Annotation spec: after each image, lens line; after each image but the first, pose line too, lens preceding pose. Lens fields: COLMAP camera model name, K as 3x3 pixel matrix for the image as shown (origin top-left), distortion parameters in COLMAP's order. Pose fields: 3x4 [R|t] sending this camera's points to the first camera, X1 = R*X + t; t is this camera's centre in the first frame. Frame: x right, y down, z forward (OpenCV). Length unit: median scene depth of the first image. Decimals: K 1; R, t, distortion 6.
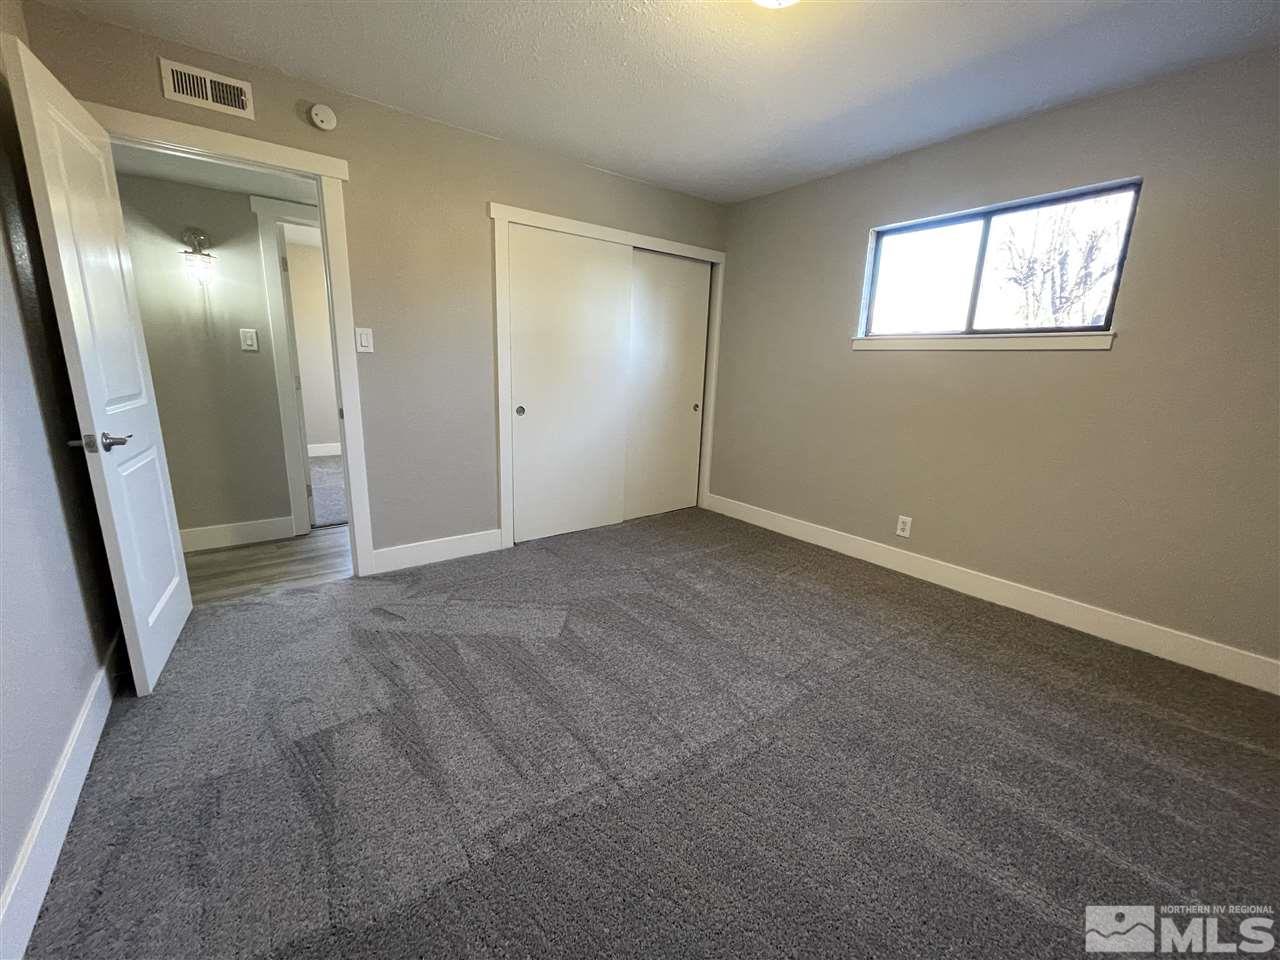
lens RADIAL K [[514.0, 0, 635.2], [0, 514.0, 484.4], [0, 0, 1]] dist [-0.002131, 0.000359]
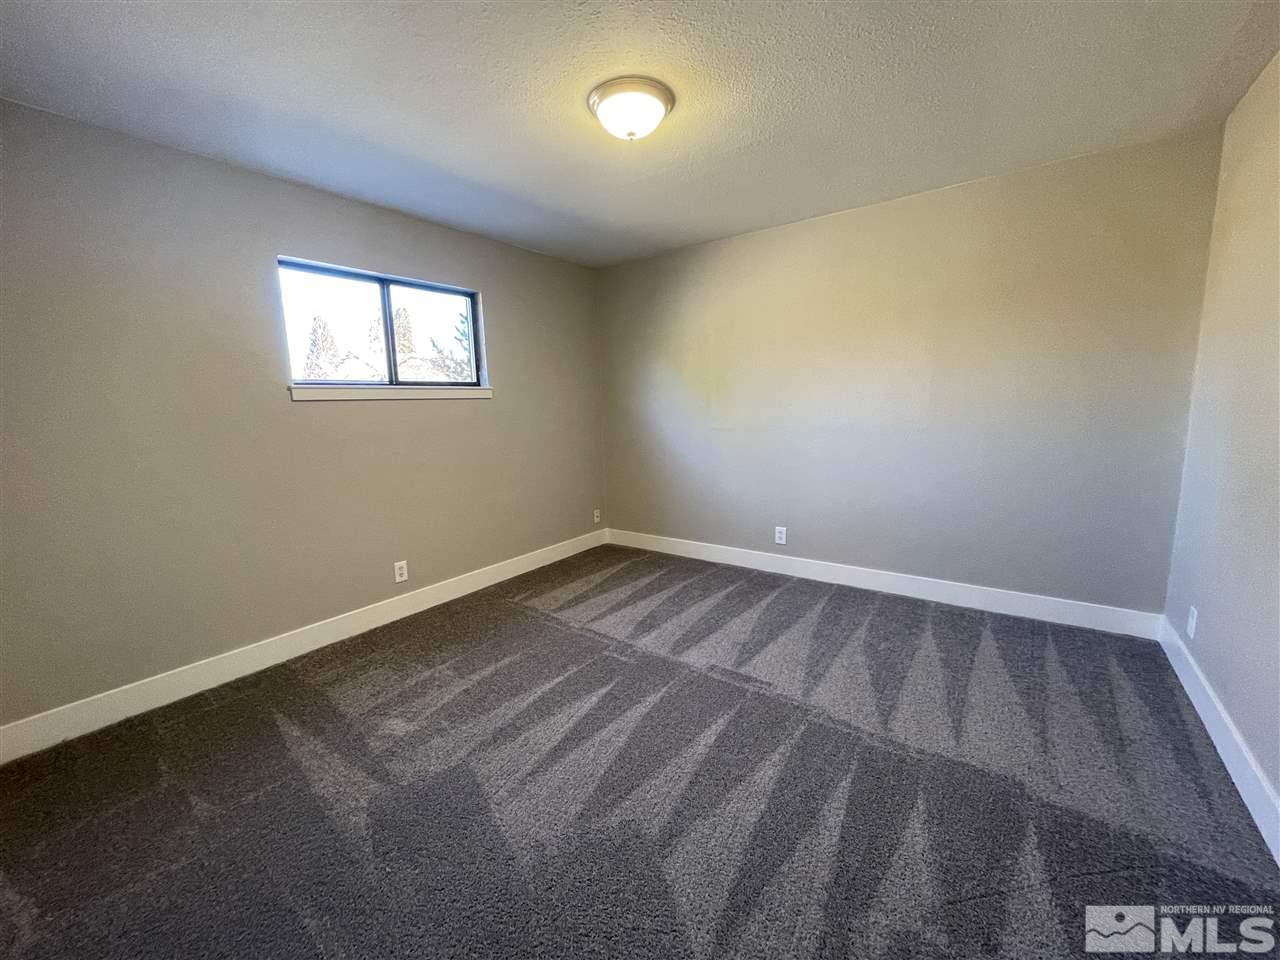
lens RADIAL K [[514.0, 0, 635.2], [0, 514.0, 484.4], [0, 0, 1]] dist [-0.002131, 0.000359]
pose [[-0.281823, -0.161878, 0.945712, -0.592744], [0.245817, 0.940584, 0.234254, -0.225783], [-0.927443, 0.298491, -0.225286, 0.844865]]
